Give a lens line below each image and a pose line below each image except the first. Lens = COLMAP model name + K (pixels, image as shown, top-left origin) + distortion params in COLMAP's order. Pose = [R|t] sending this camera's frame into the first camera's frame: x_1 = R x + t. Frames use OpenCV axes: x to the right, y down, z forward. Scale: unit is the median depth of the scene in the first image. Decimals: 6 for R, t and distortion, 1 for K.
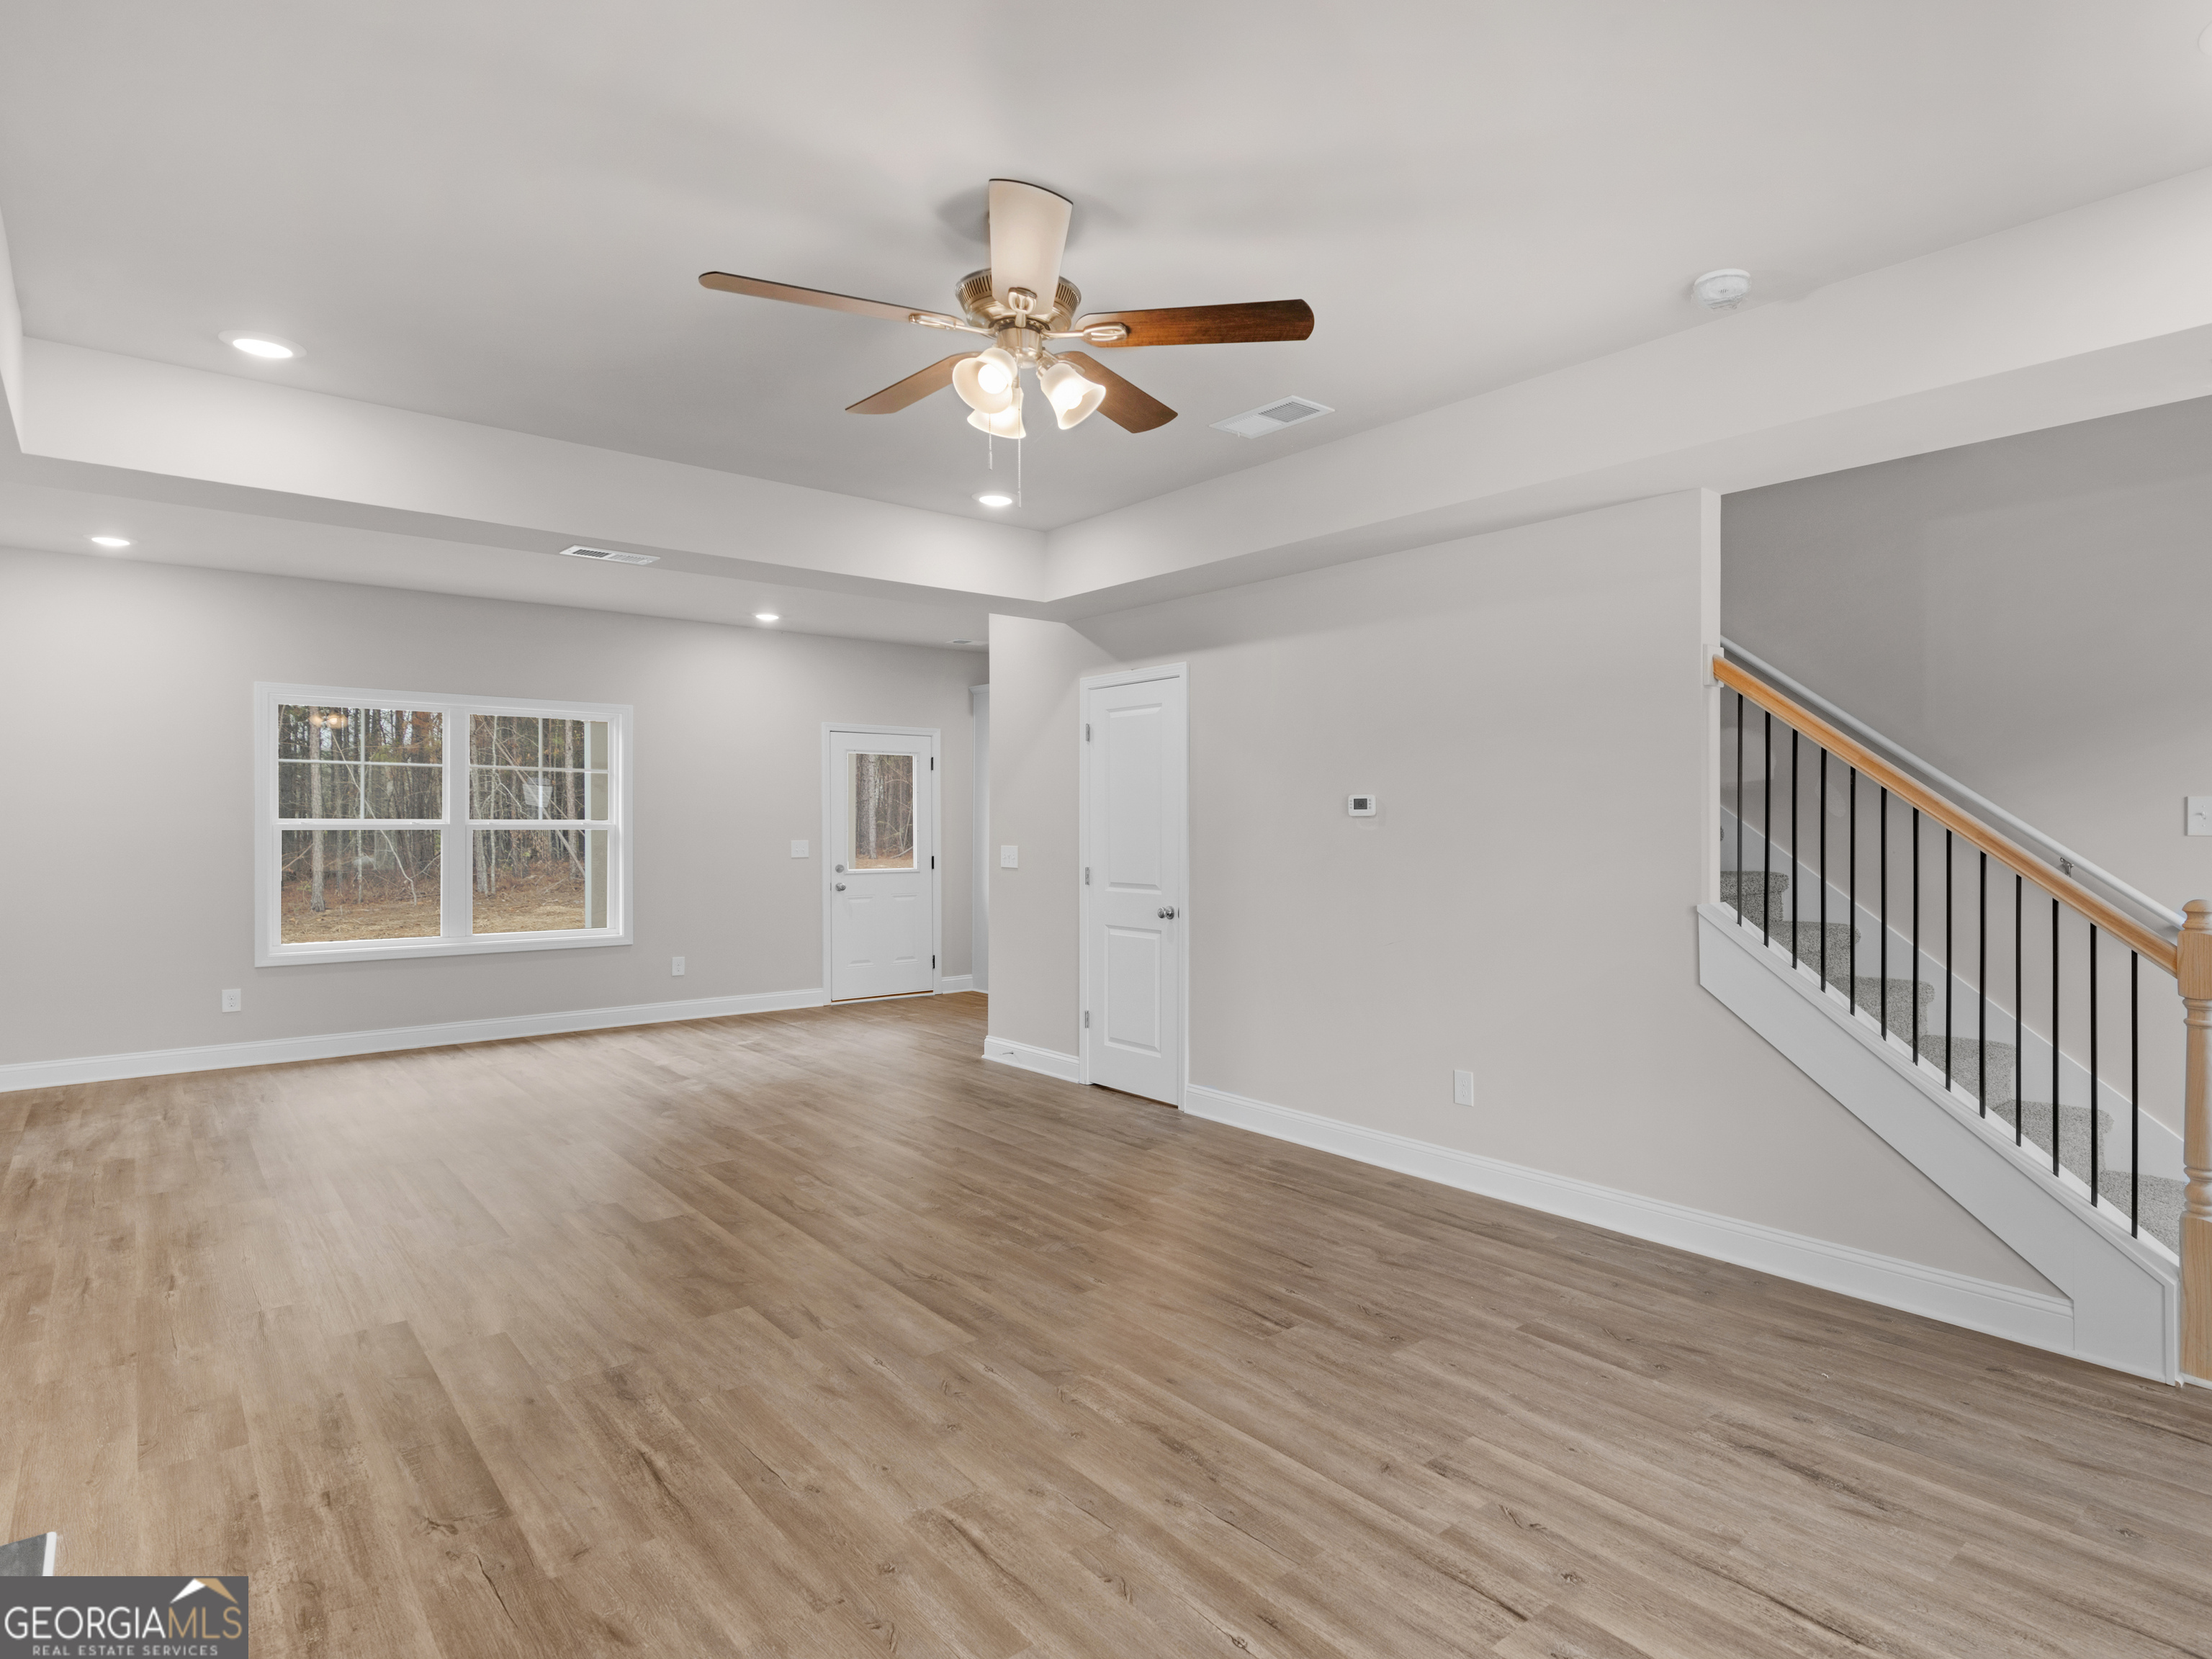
lens RADIAL K [[1026.9, 0, 1121.8], [0, 1026.9, 821.4], [0, 0, 1]] dist [0.005694, 0.001094]
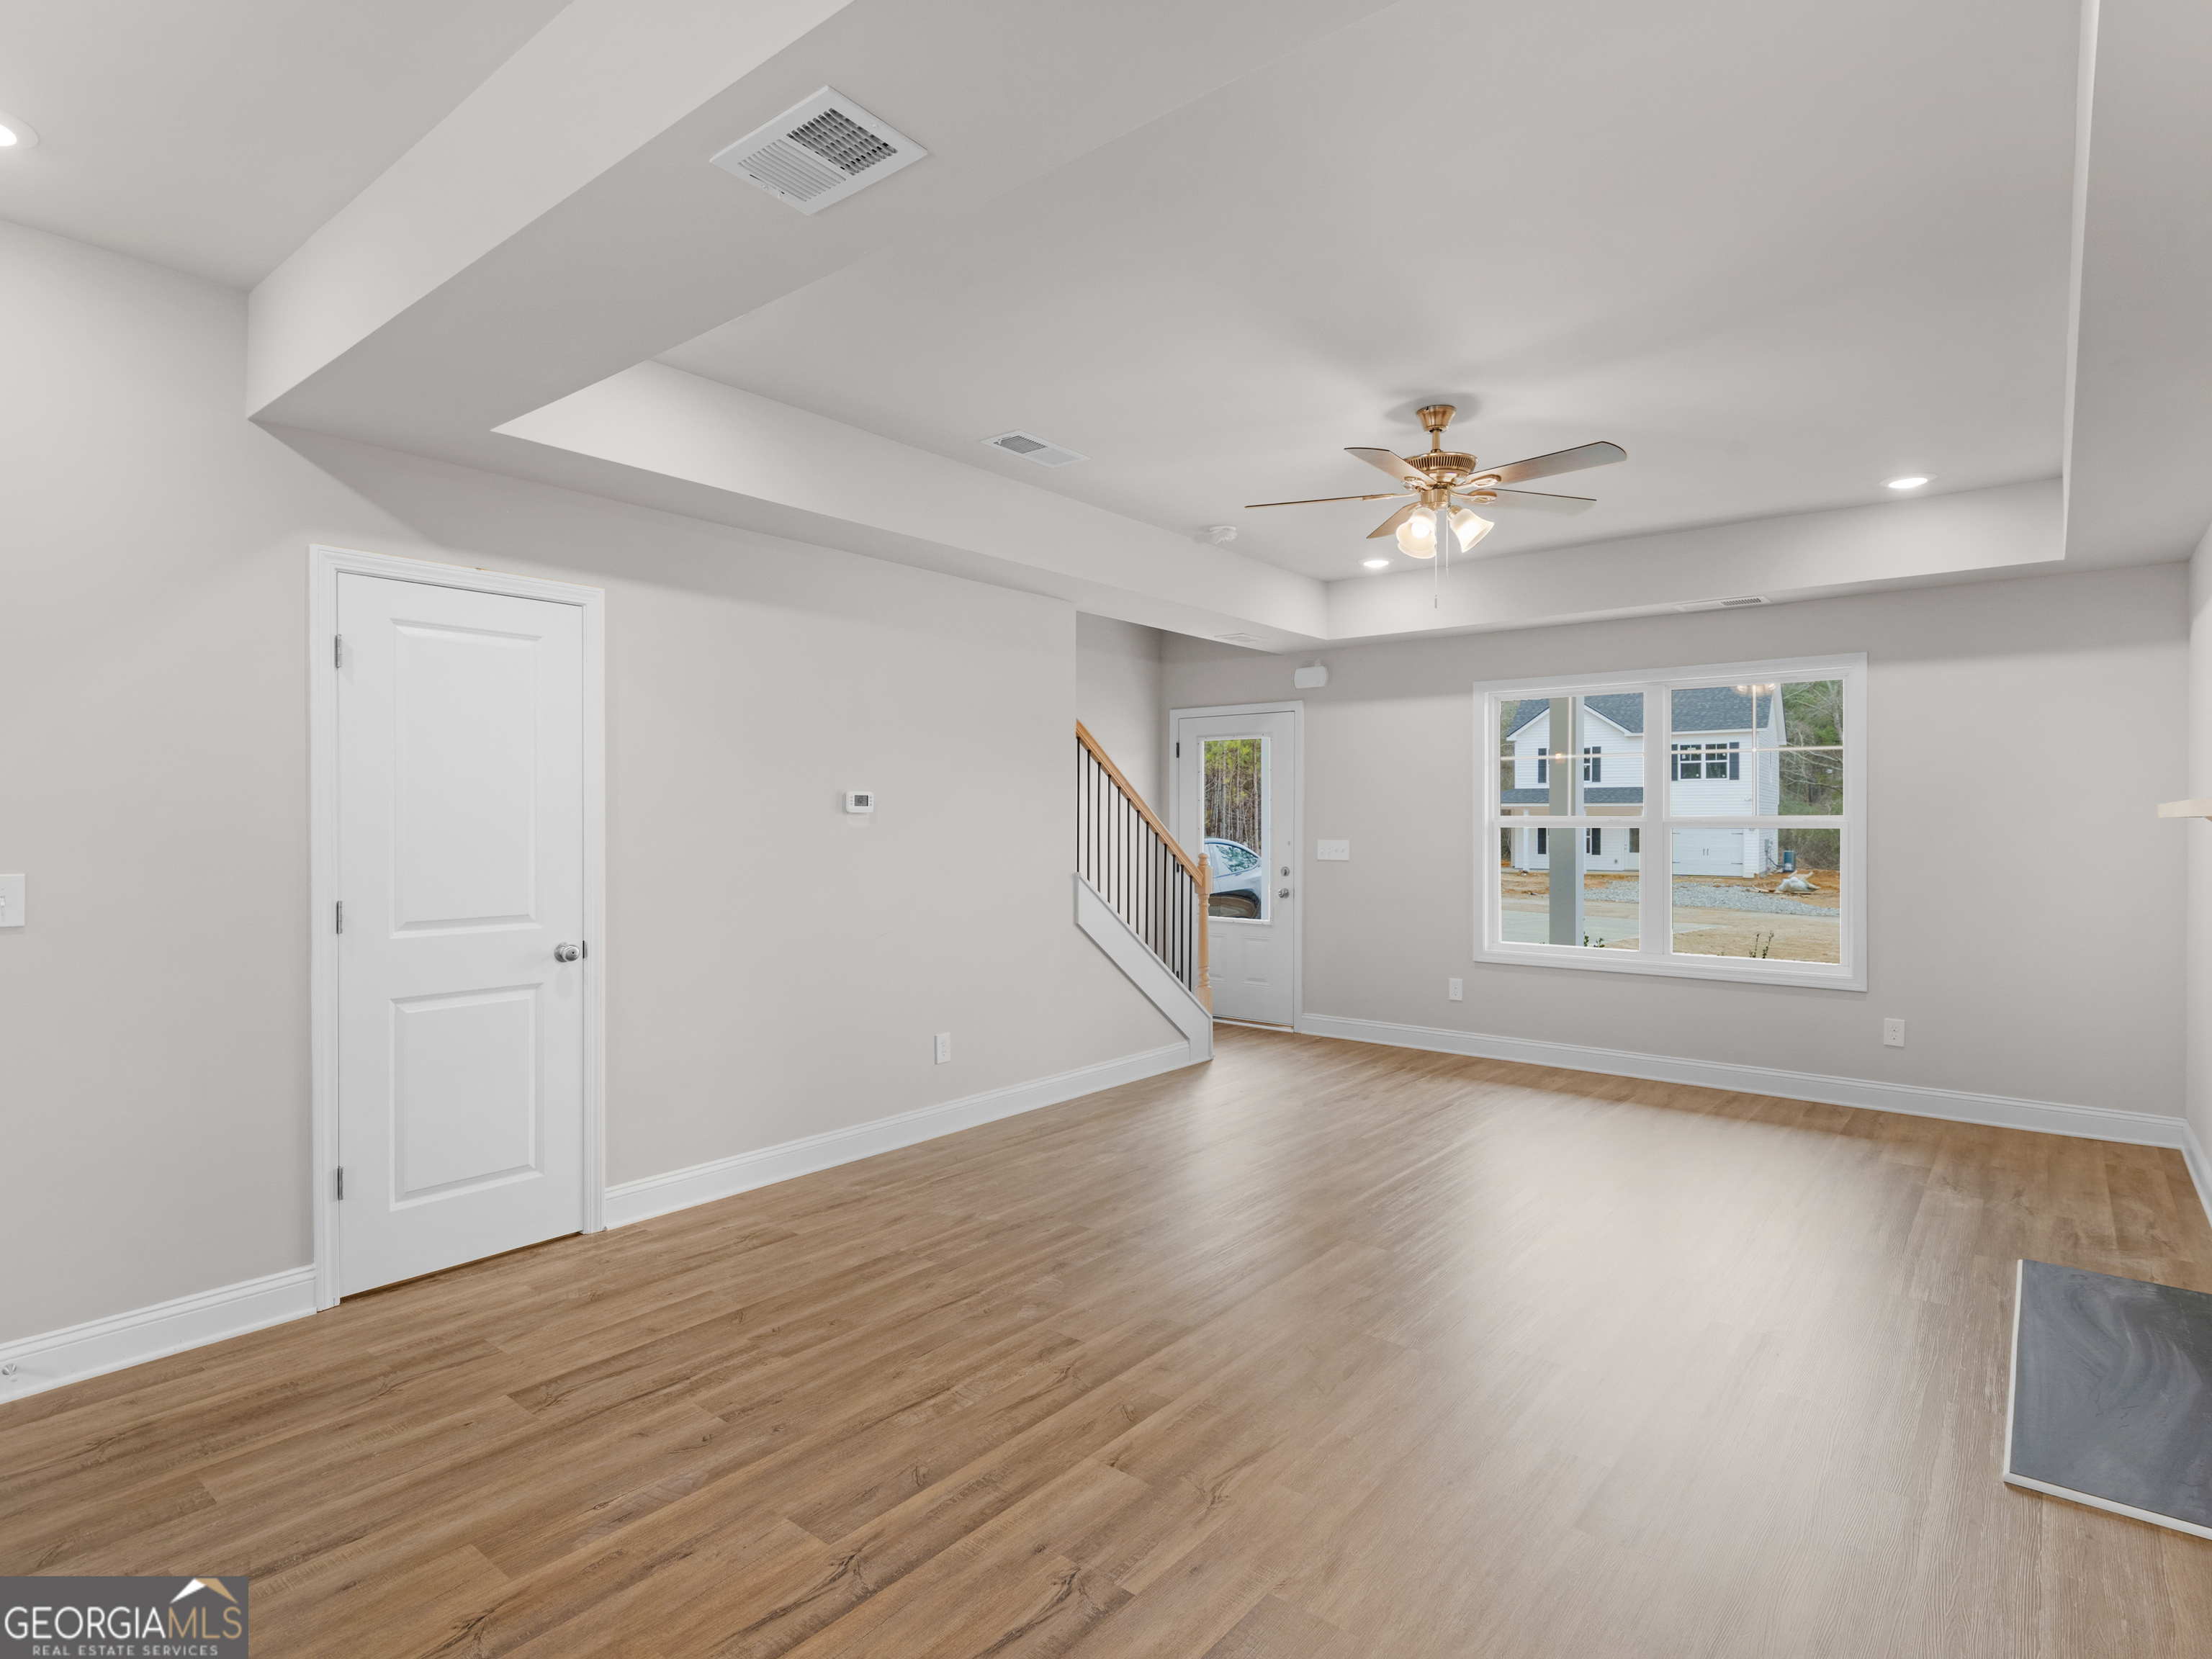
lens RADIAL K [[1173.9, 0, 1109.8], [0, 1173.9, 827.6], [0, 0, 1]] dist [0.012025, -0.000446]
pose [[-0.123371, -0.009348, 0.992317, -1.017840], [-0.005684, 0.999946, 0.008713, -0.002556], [-0.992344, -0.004565, -0.123418, 0.988715]]
